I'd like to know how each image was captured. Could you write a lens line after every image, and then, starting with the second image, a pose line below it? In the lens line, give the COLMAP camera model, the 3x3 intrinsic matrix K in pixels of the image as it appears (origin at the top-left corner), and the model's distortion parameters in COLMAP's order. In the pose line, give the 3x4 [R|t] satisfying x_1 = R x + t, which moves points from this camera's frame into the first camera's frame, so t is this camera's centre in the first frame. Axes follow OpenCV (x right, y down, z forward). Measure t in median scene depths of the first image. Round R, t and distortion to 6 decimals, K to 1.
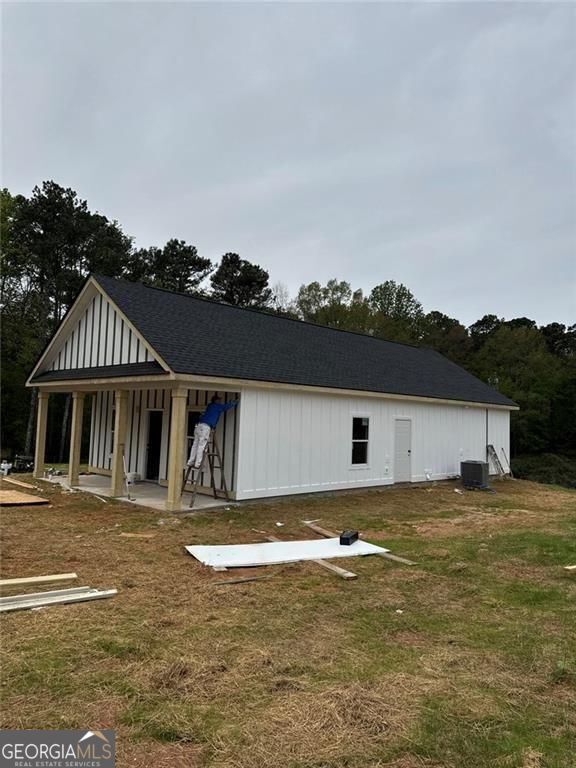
lens RADIAL K [[544.0, 0, 286.0], [0, 544.0, 372.1], [0, 0, 1]] dist [0.094064, -0.175372]
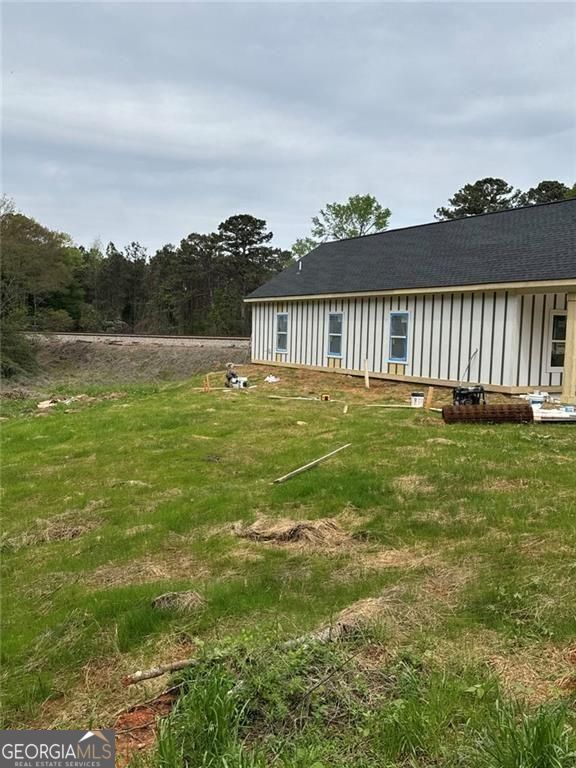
lens RADIAL K [[707.8, 0, 293.0], [0, 707.8, 383.5], [0, 0, 1]] dist [0.191389, -0.412389]
pose [[0.267090, -0.100534, 0.958413, -1.557768], [-0.100372, 0.986232, 0.131424, 0.070136], [-0.958430, -0.131299, 0.253322, 1.140003]]
